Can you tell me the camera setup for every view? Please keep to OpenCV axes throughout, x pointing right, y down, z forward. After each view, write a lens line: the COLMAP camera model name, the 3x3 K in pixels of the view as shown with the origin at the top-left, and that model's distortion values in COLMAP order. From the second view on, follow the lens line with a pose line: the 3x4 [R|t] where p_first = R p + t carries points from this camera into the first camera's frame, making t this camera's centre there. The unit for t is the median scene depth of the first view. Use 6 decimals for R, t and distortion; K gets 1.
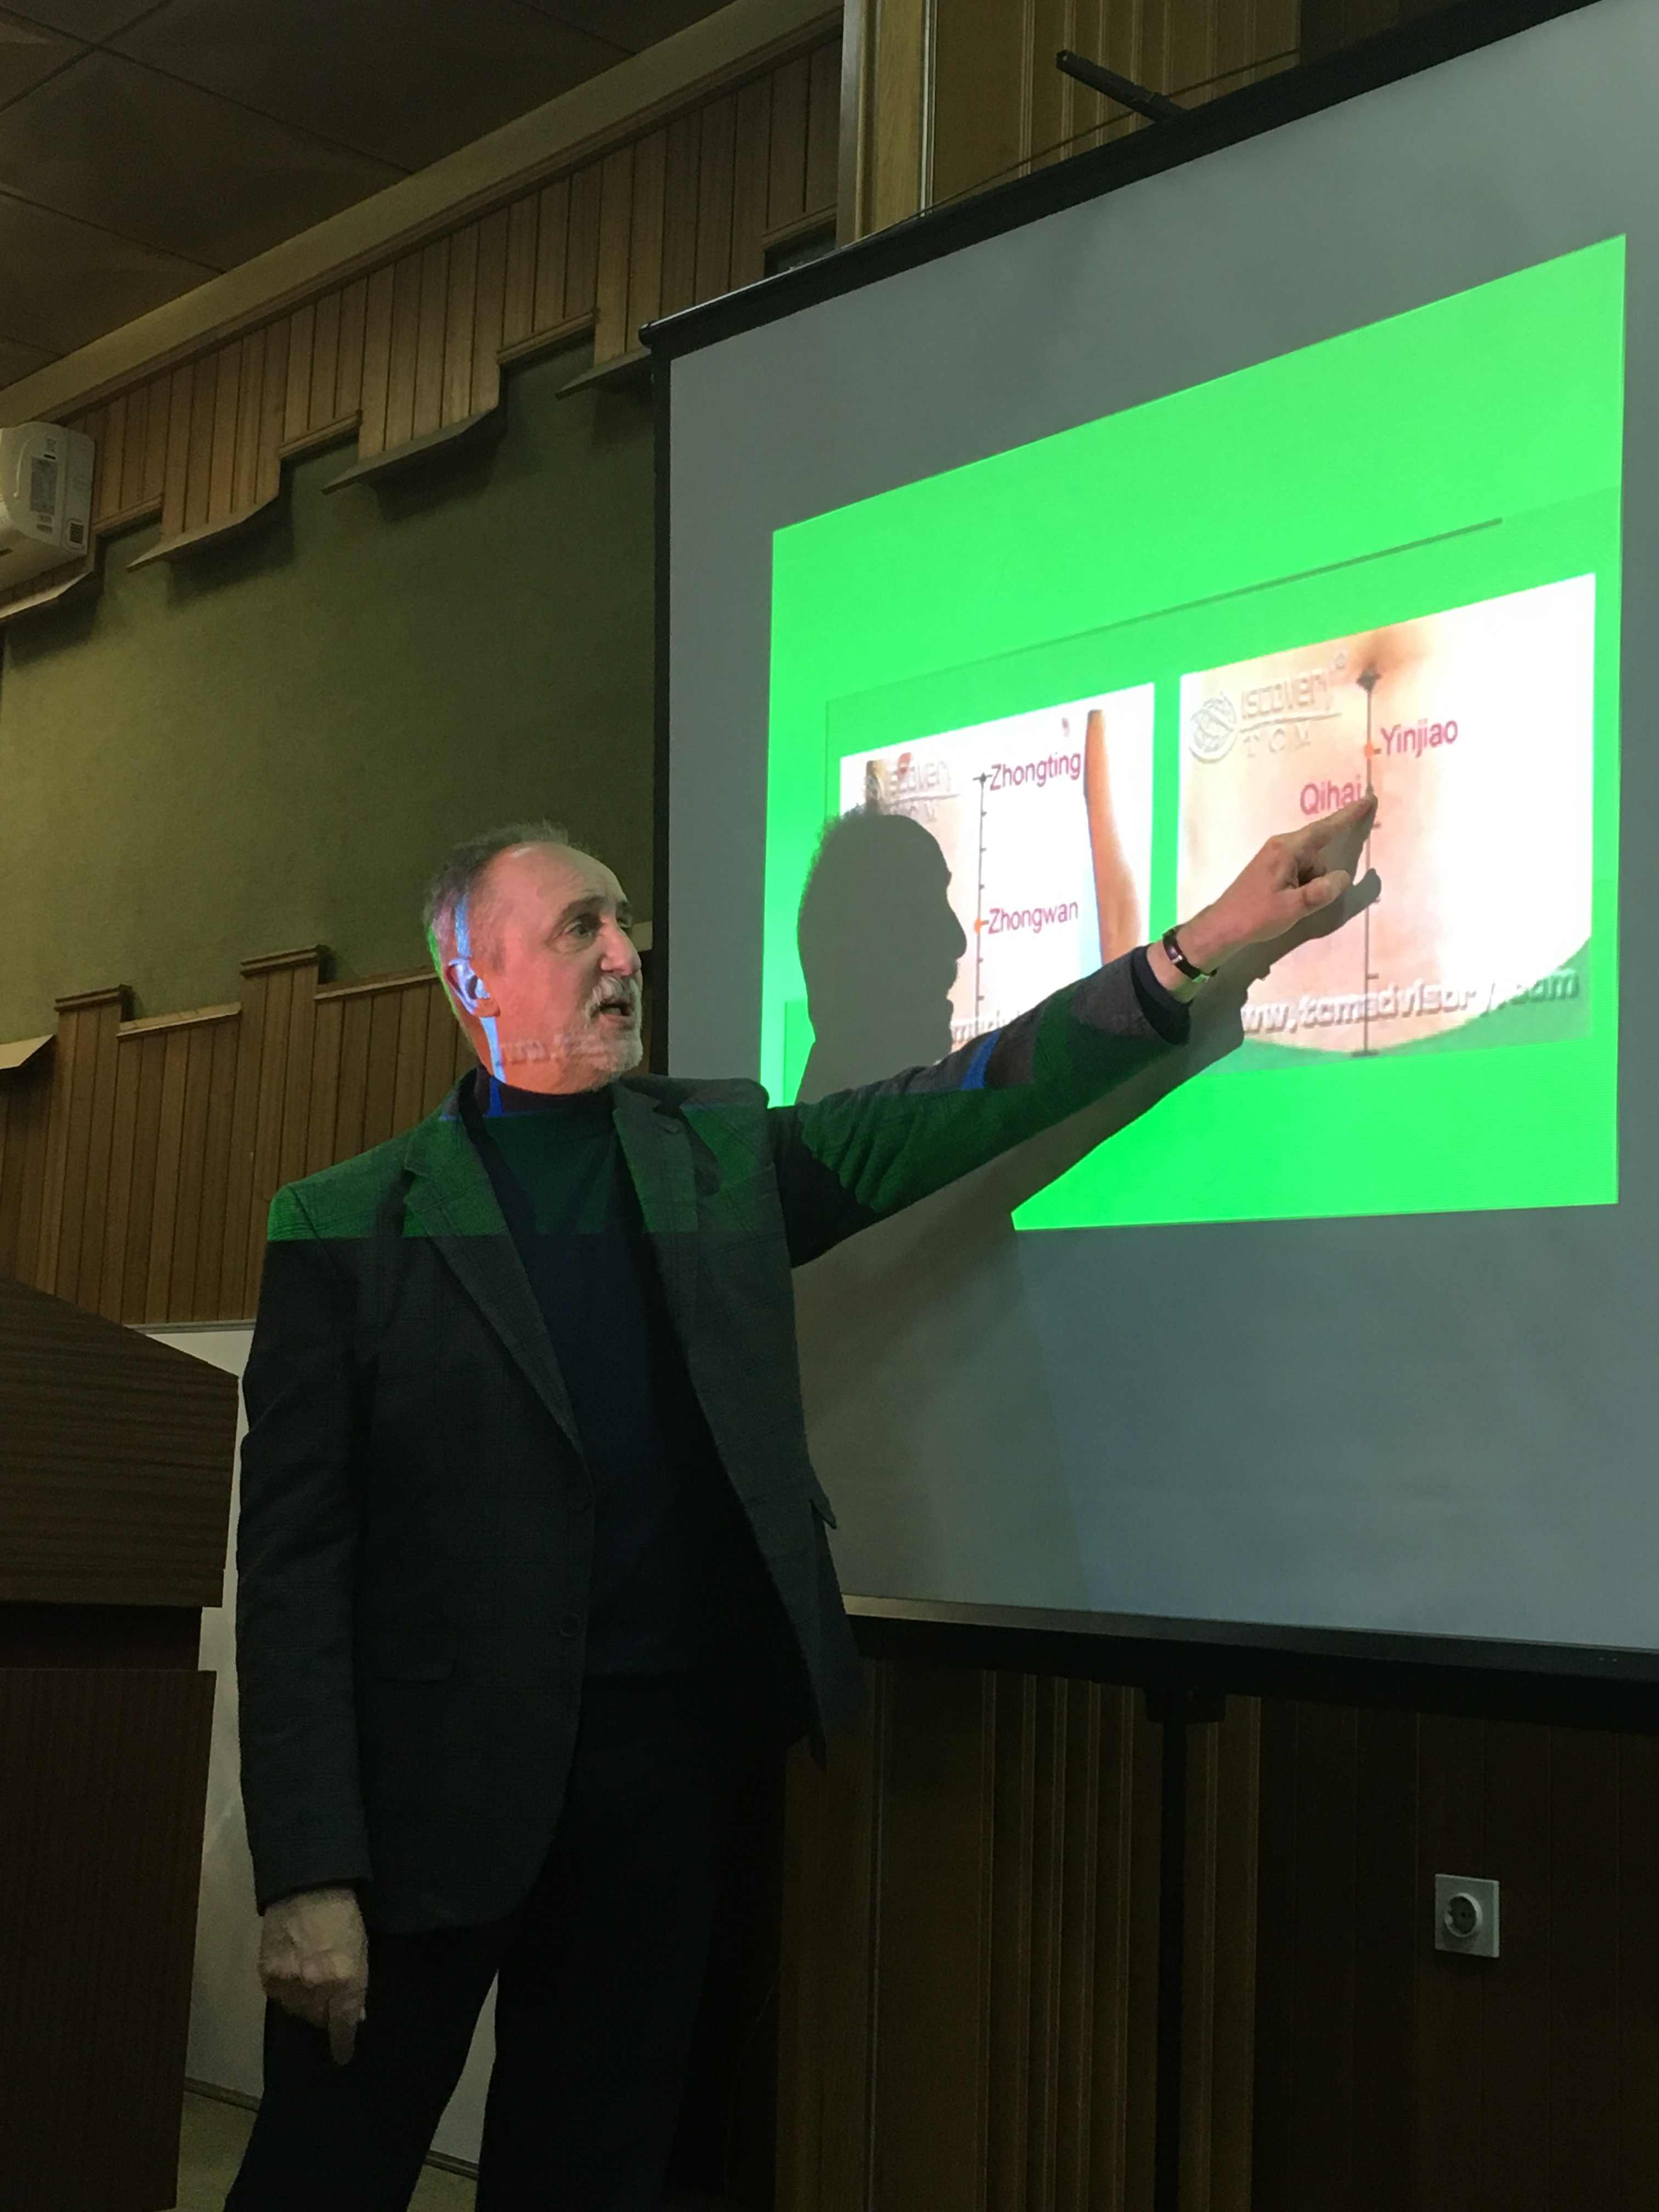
lens RADIAL K [[3023.4, 0, 829.5], [0, 3023.4, 1106.0], [0, 0, 1]] dist [0.070262, -0.024050]
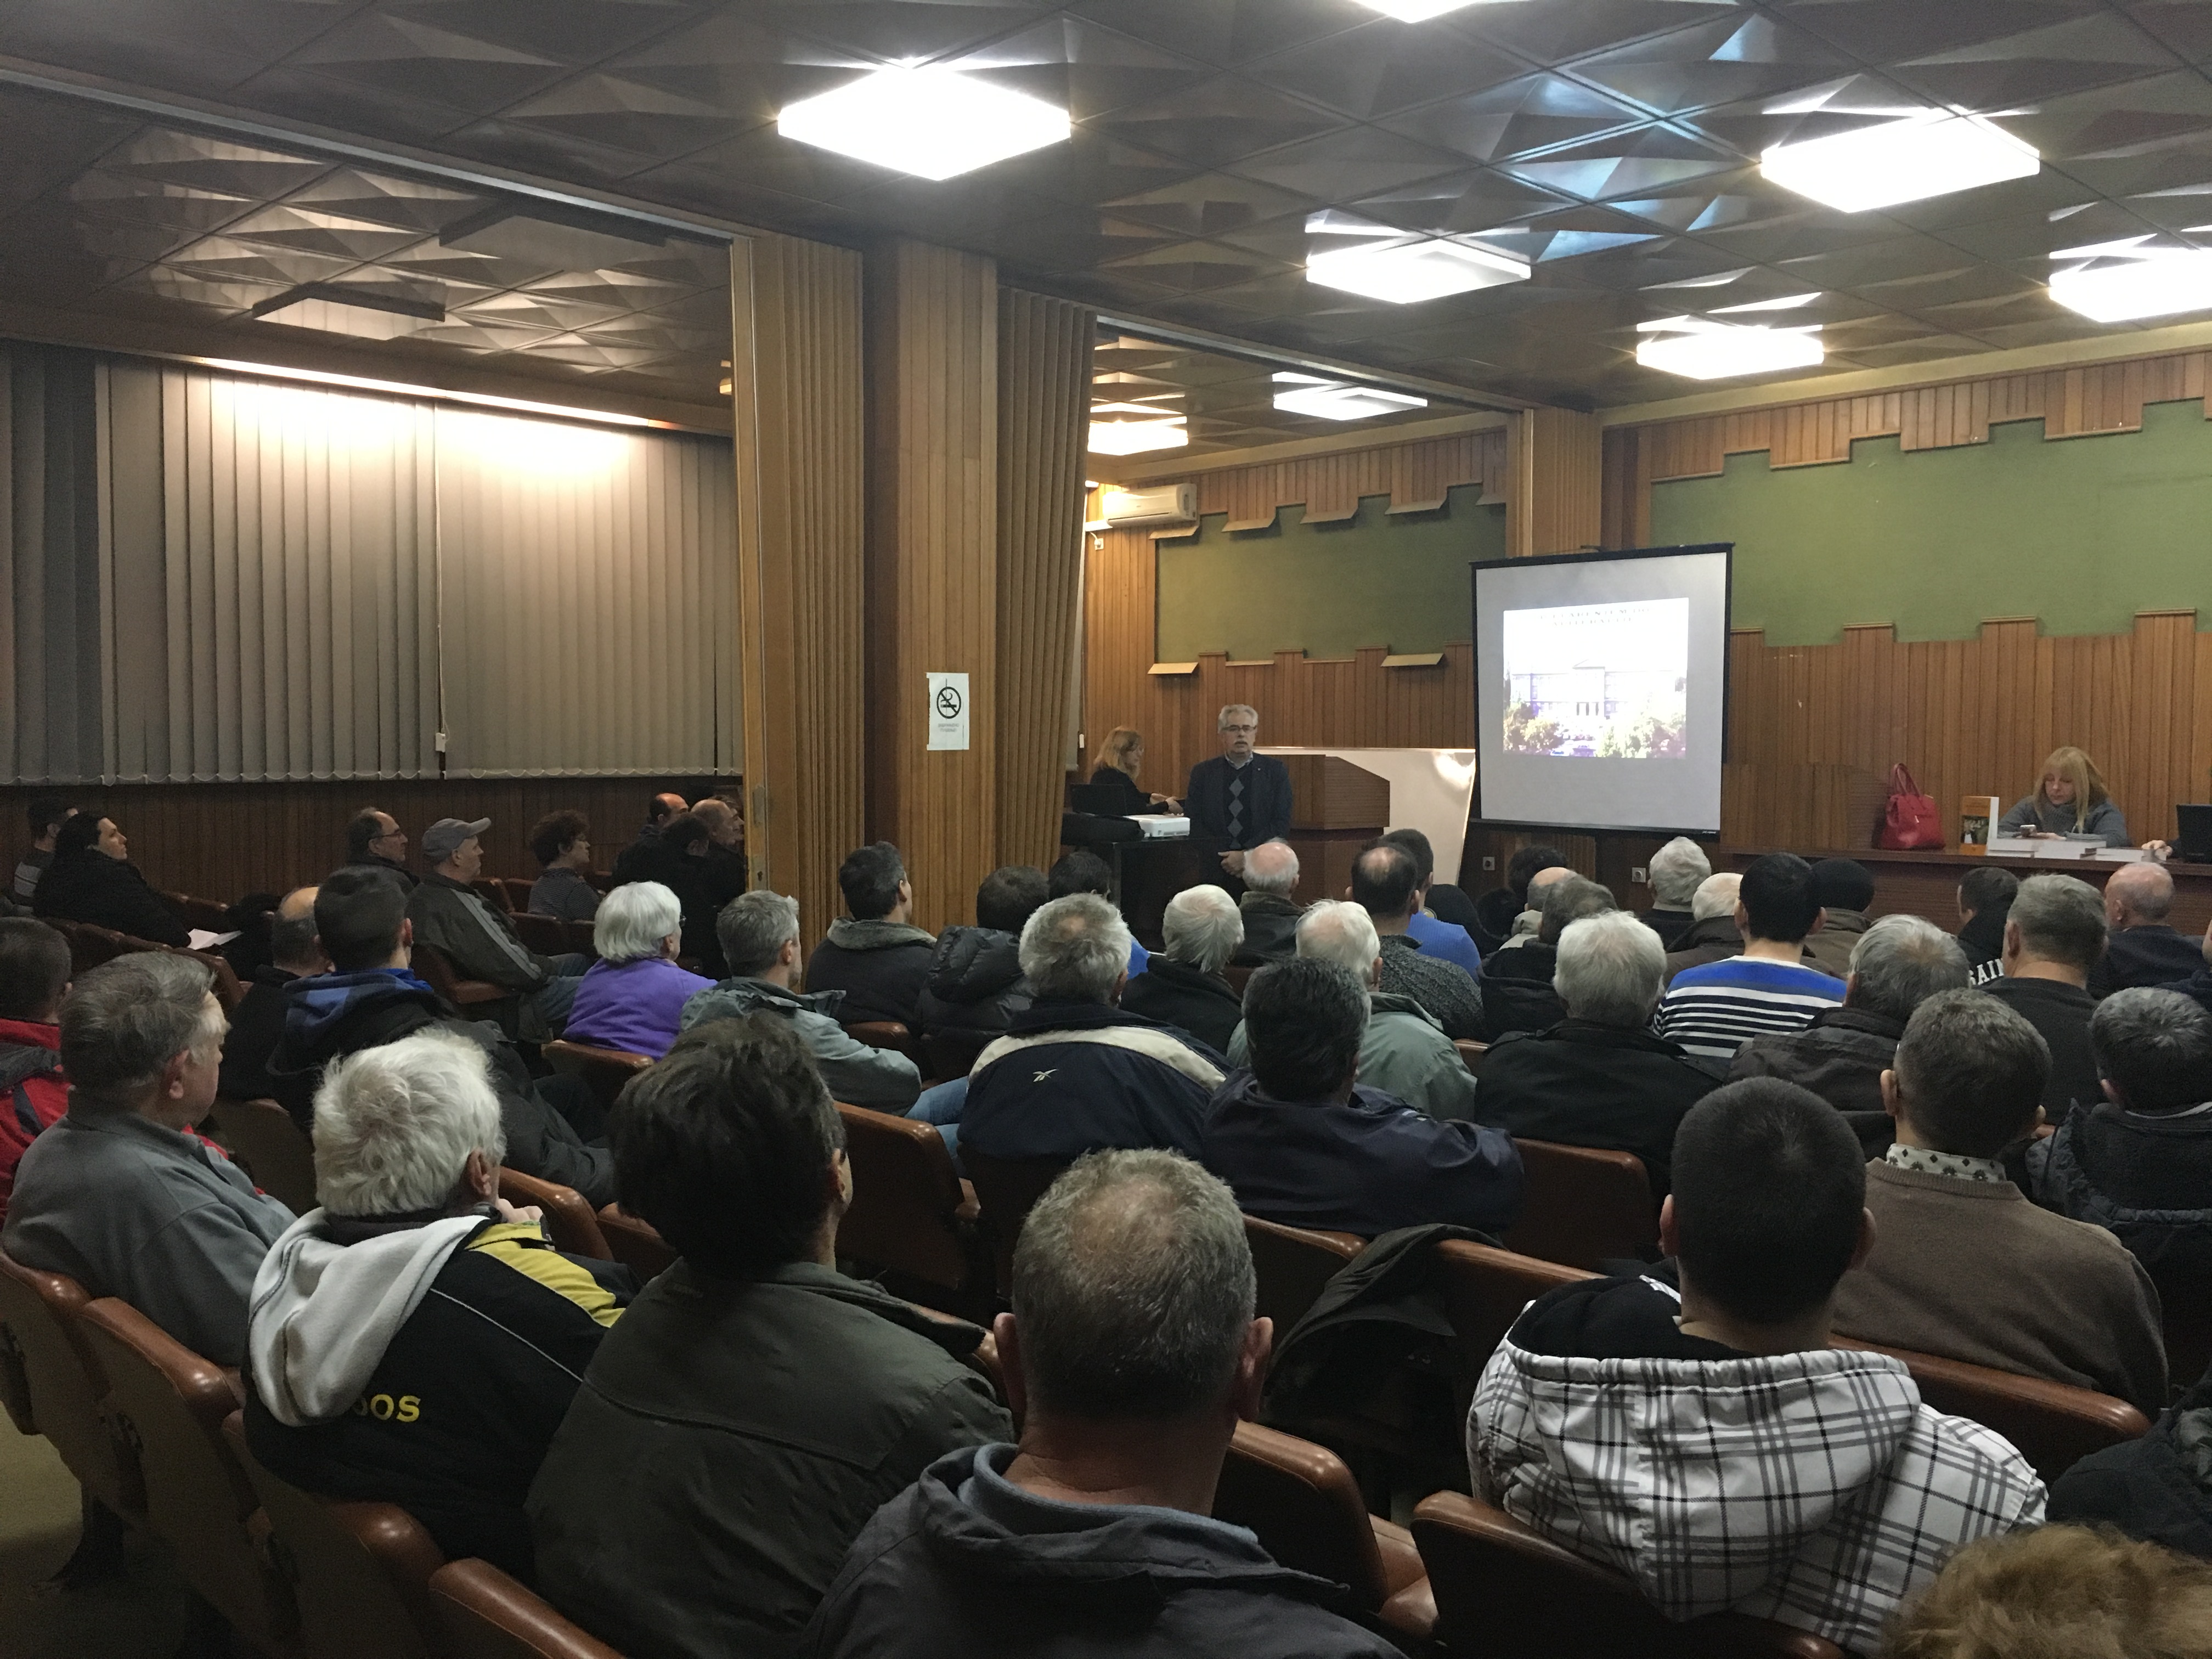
lens RADIAL K [[1880.8, 0, 1106.0], [0, 1880.8, 829.5], [0, 0, 1]] dist [0.069069, -0.096147]
pose [[0.998381, -0.042967, 0.037262, -0.459776], [0.035067, 0.980873, 0.191463, -0.260210], [-0.044776, -0.189846, 0.980792, -1.190614]]
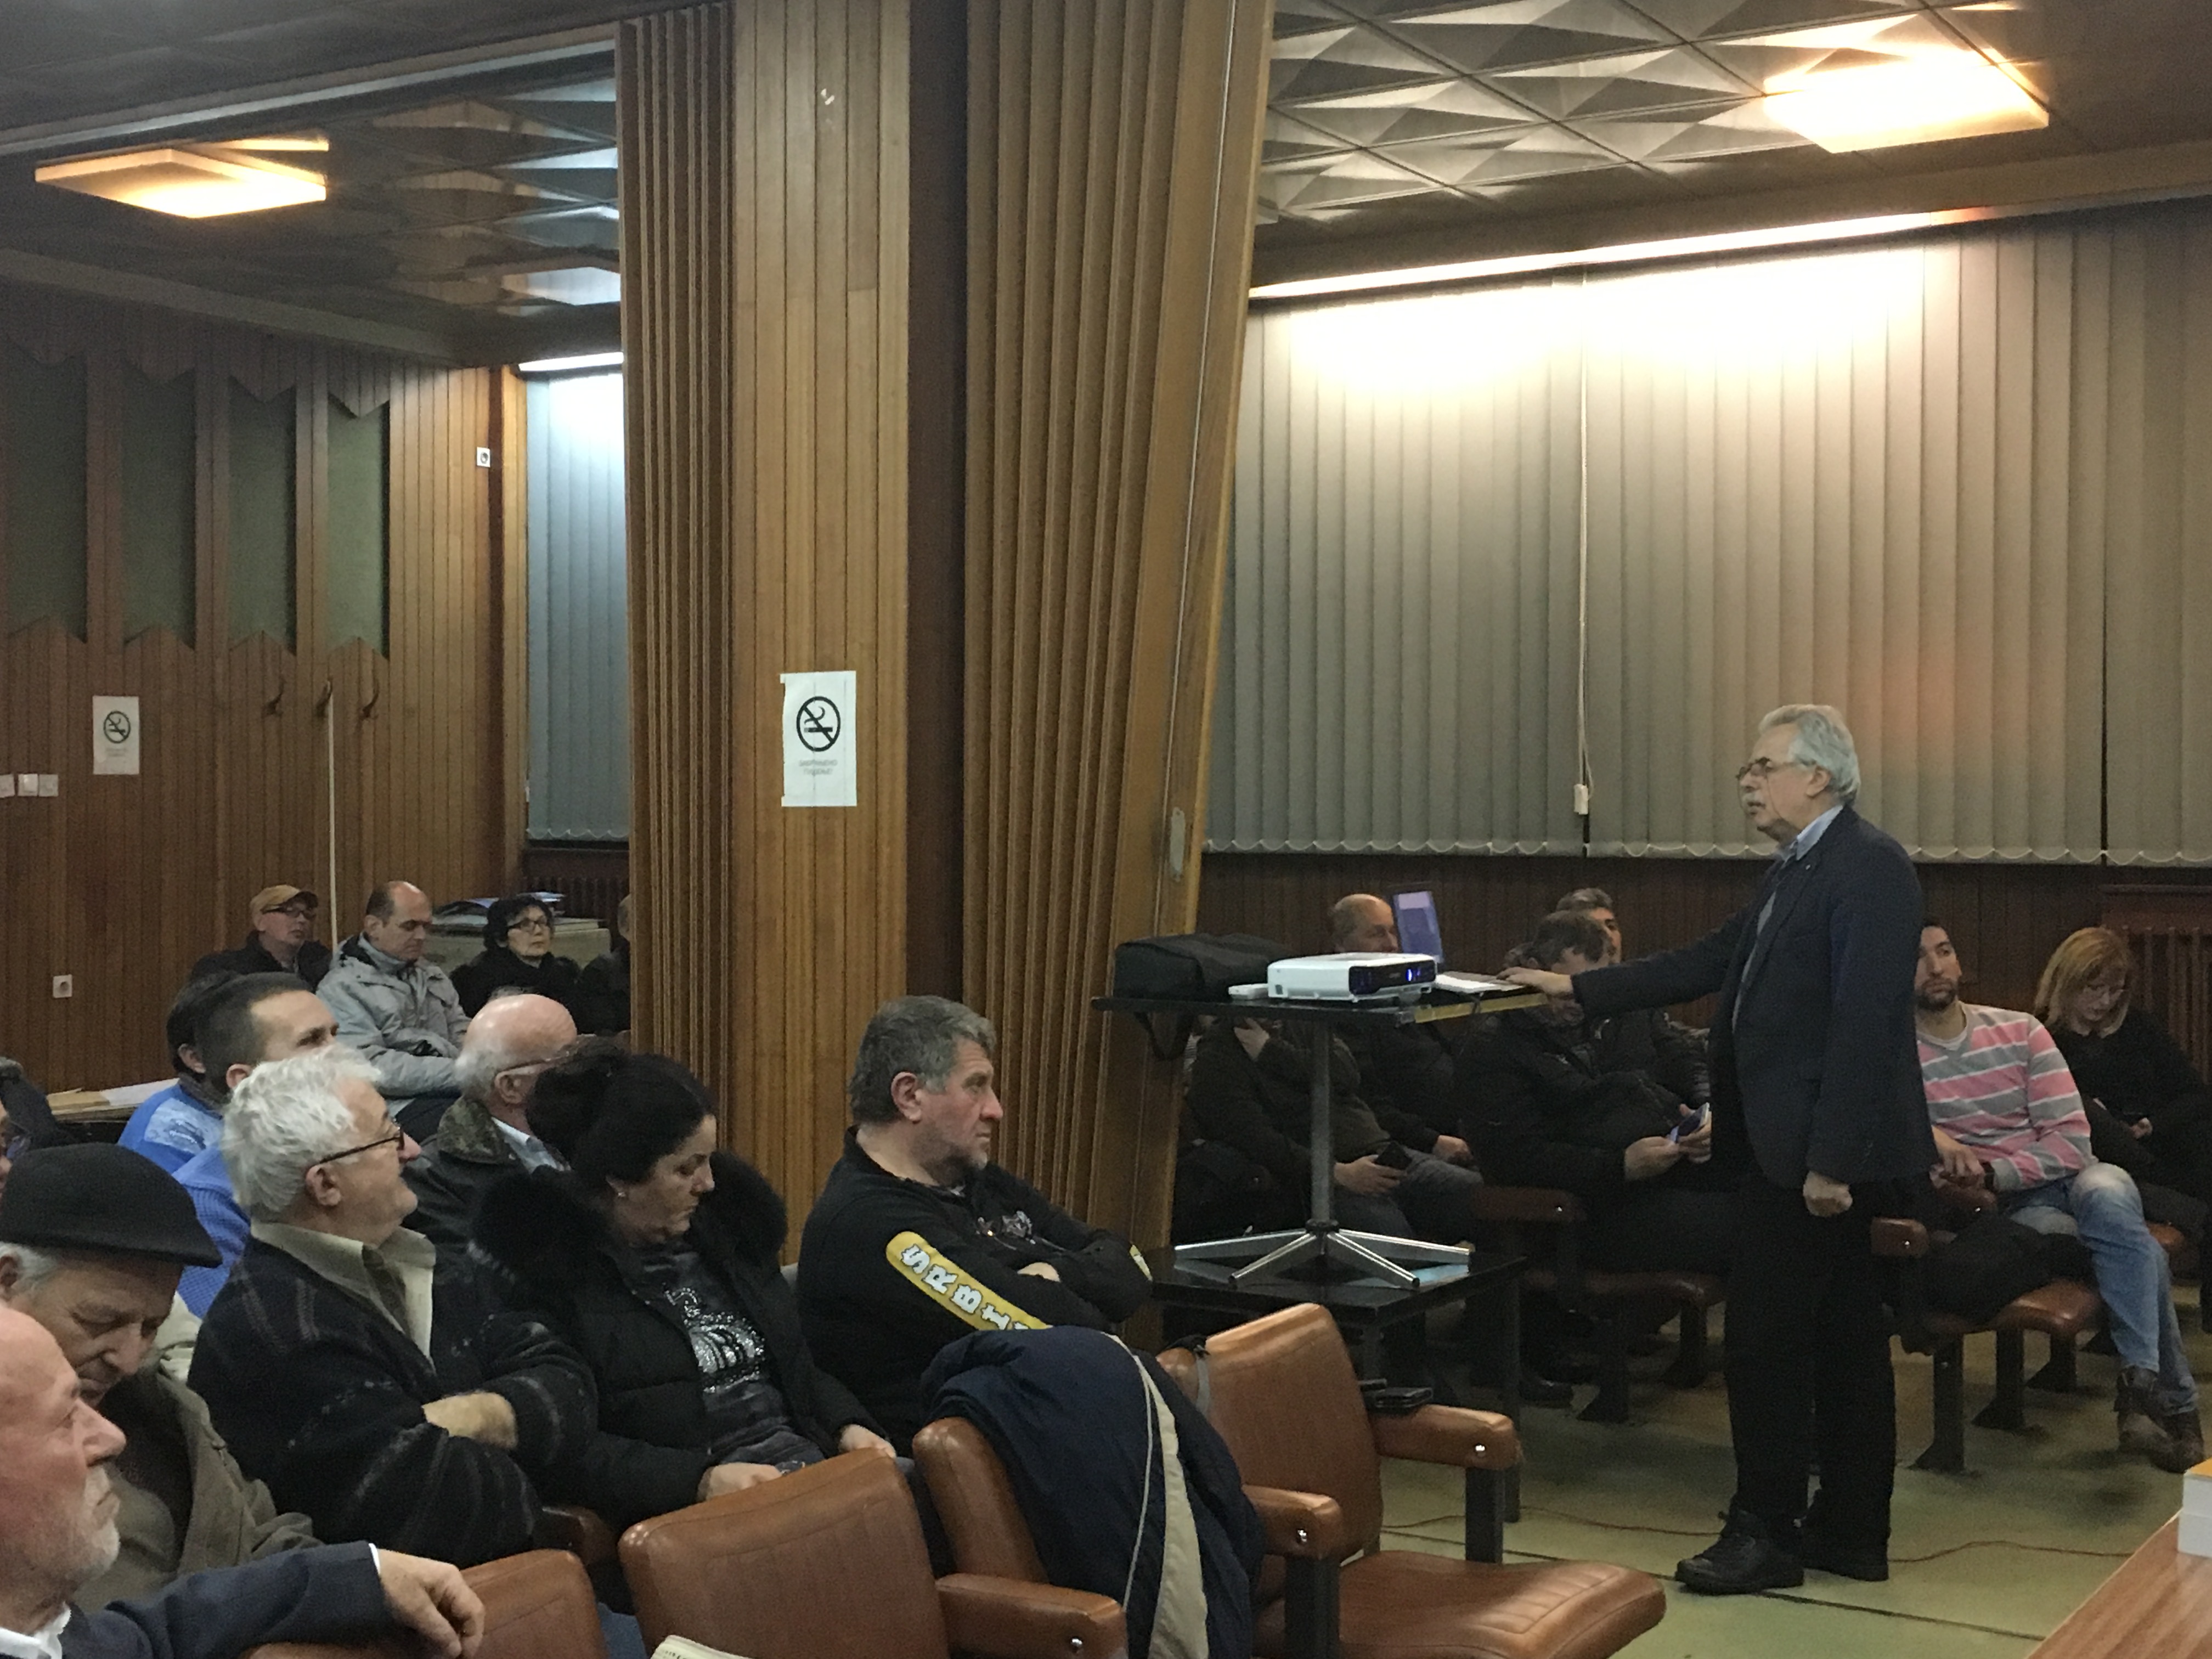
lens RADIAL K [[2821.7, 0, 1106.0], [0, 2821.7, 829.5], [0, 0, 1]] dist [-0.001449, 0.030967]
pose [[0.281113, -0.030318, -0.959196, 0.529273], [0.146439, 0.989151, 0.011653, -0.066485], [0.948436, -0.143740, 0.282503, -0.161035]]
